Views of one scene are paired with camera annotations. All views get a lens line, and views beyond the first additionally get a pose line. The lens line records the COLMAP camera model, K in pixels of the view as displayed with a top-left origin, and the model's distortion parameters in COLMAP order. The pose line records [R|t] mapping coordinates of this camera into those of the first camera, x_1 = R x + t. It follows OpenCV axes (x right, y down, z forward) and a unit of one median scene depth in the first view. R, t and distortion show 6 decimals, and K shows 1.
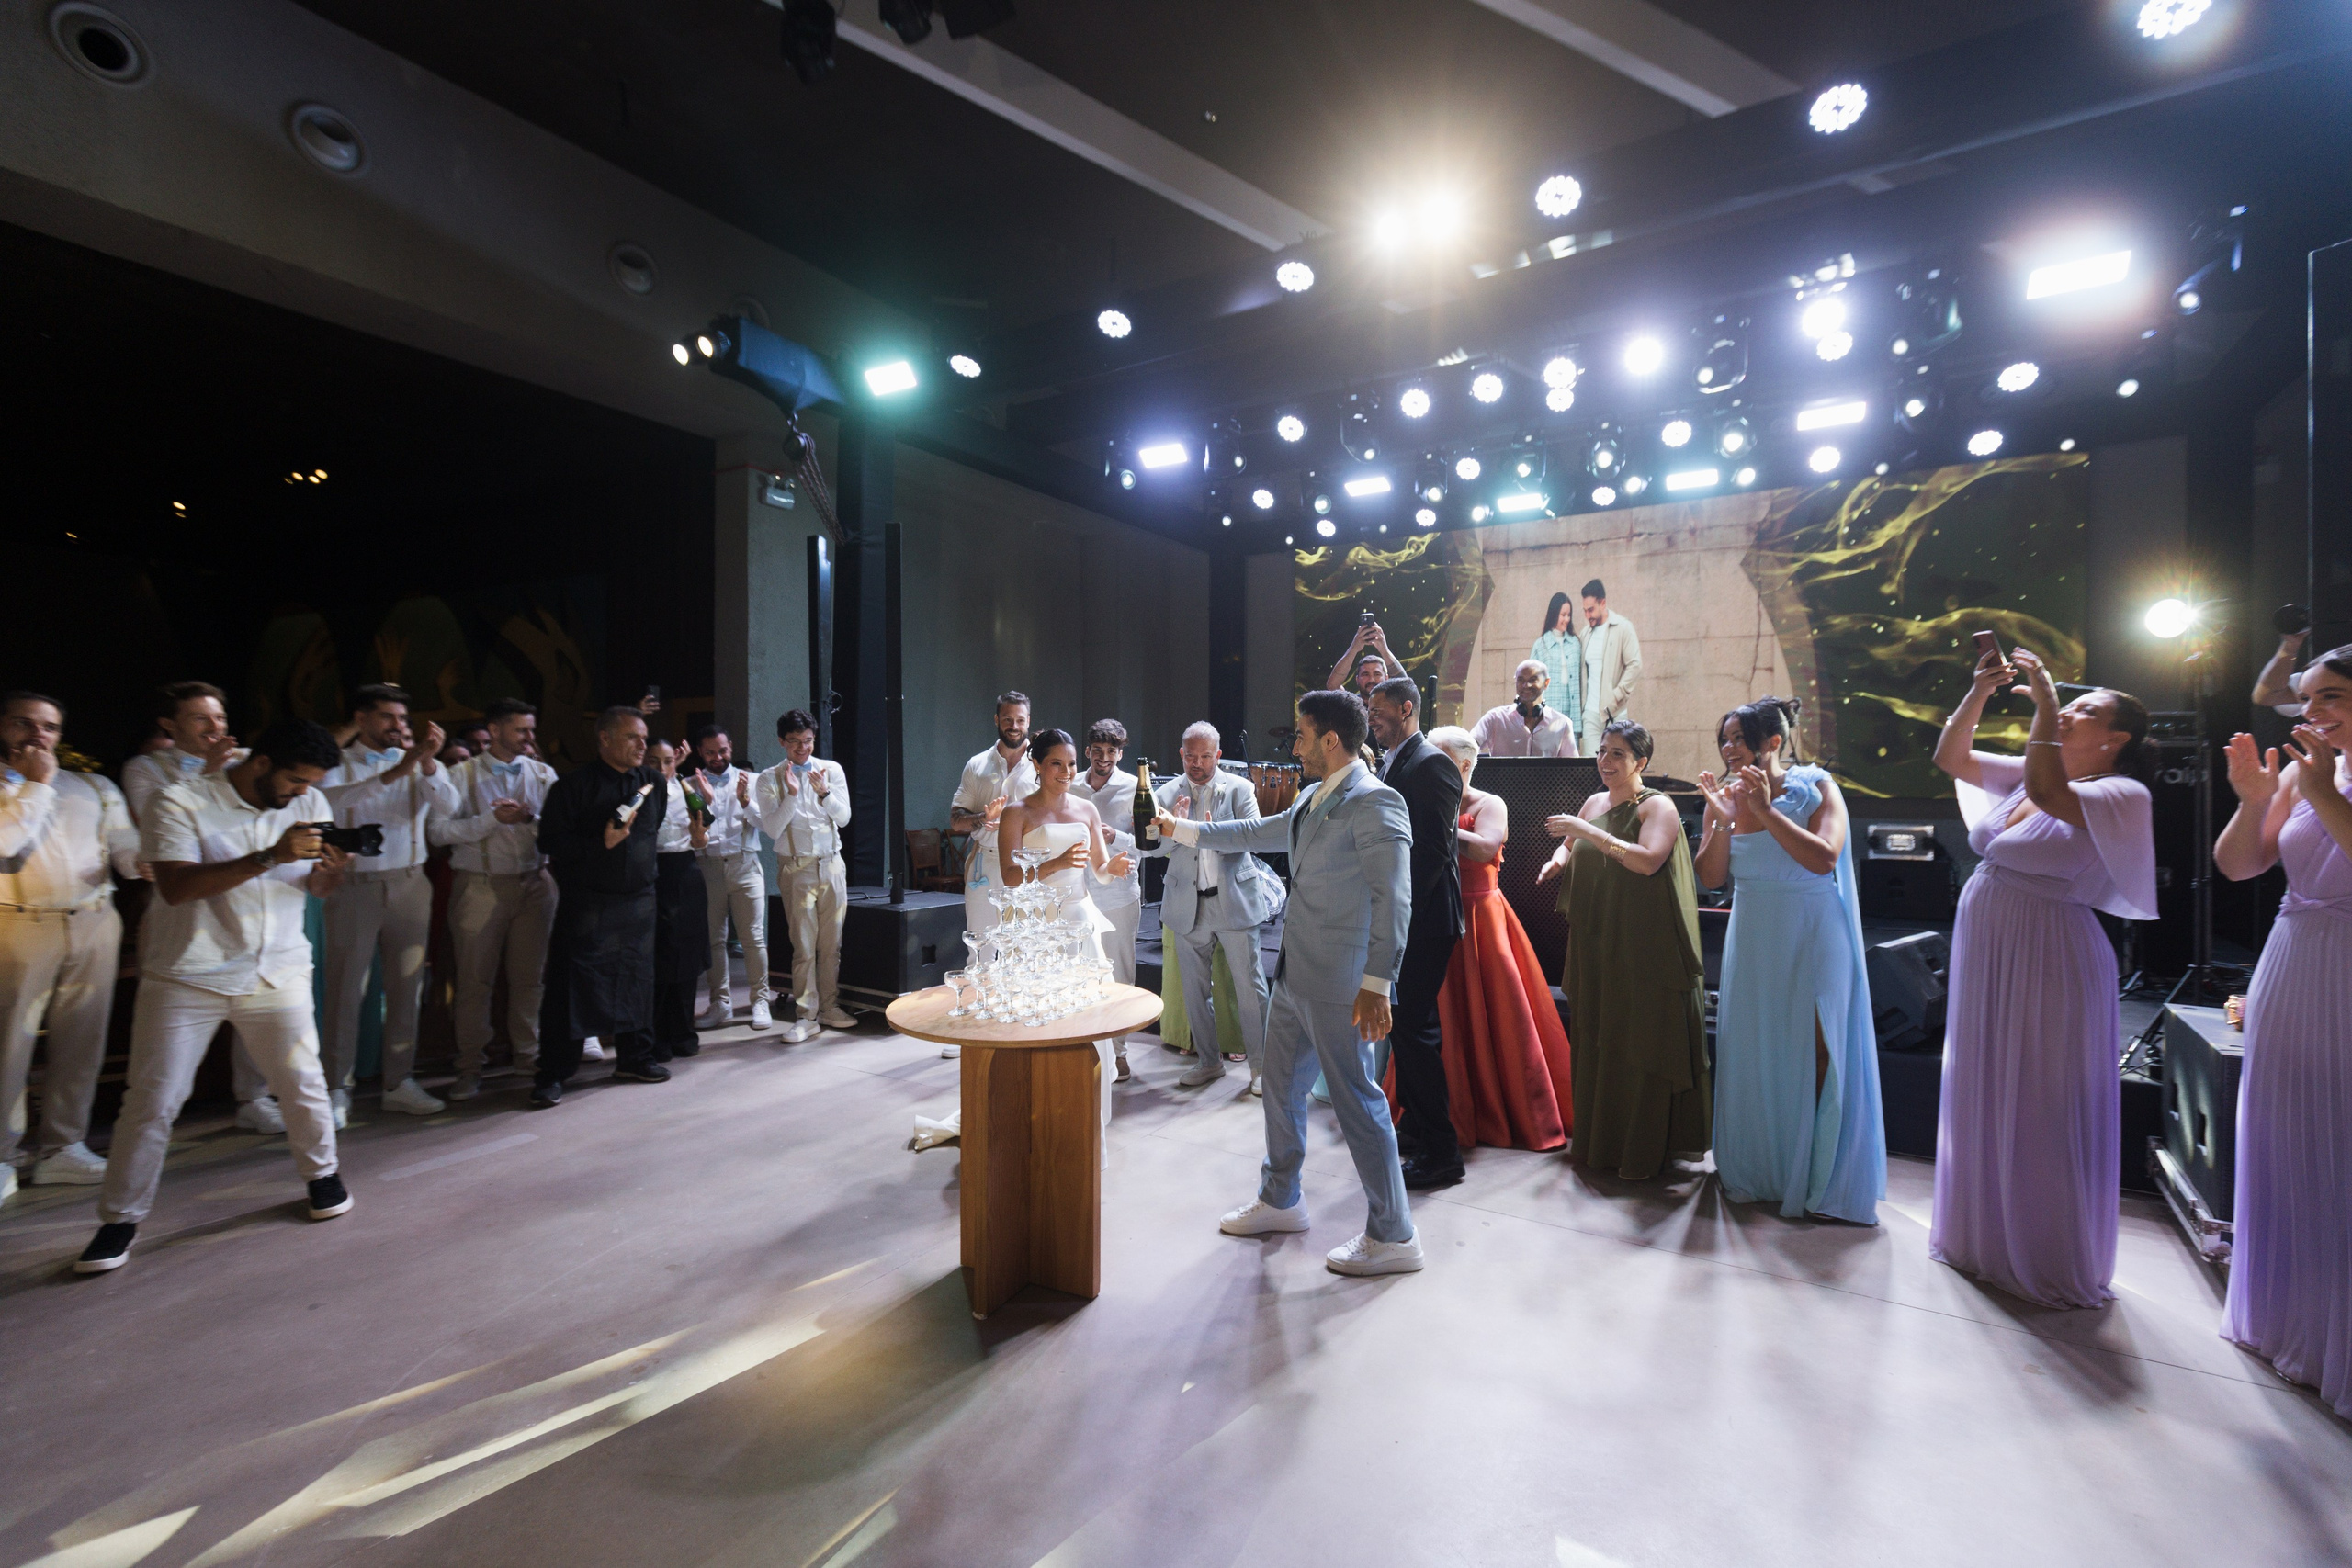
lens RADIAL K [[1047.4, 0, 1176.8], [0, 1047.4, 766.0], [0, 0, 1]] dist [0.002177, 0.000144]
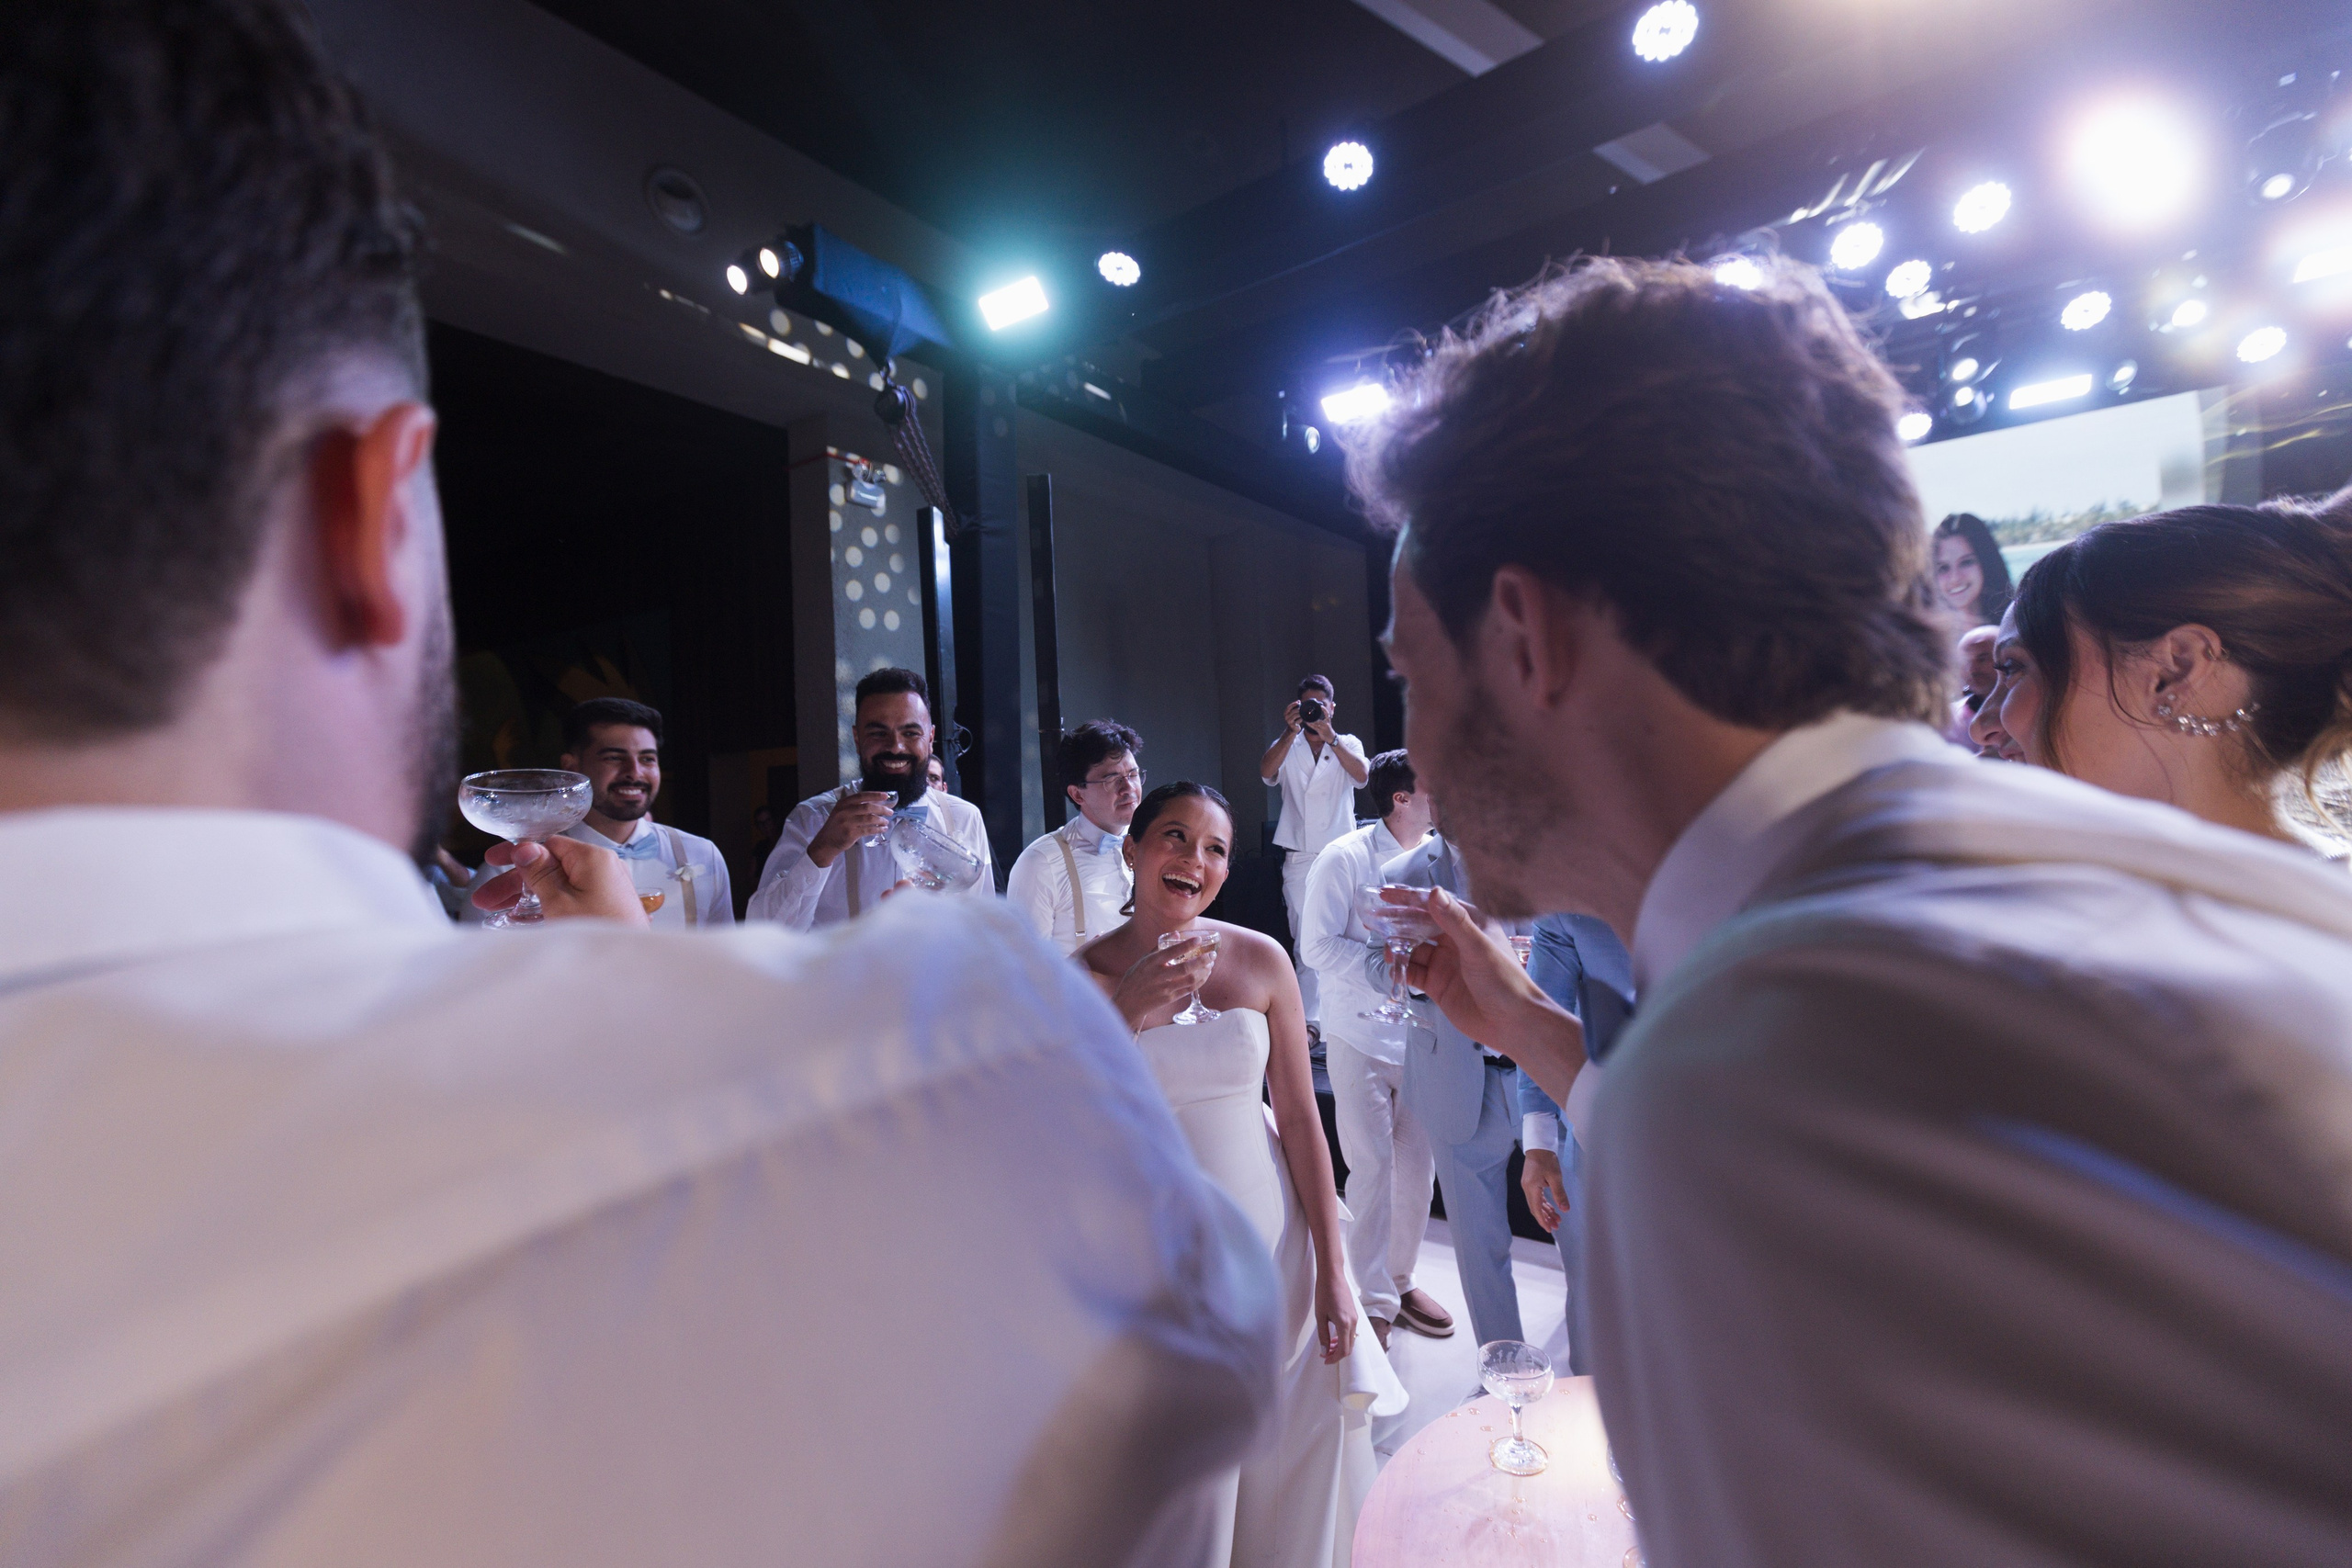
lens RADIAL K [[1047.4, 0, 1167.3], [0, 1047.4, 800.3], [0, 0, 1]] dist [0.002177, 0.000144]
pose [[0.996315, -0.038445, -0.076665, -0.124488], [0.037832, 0.999240, -0.009424, -0.007736], [0.076969, 0.006489, 0.997012, 0.278851]]
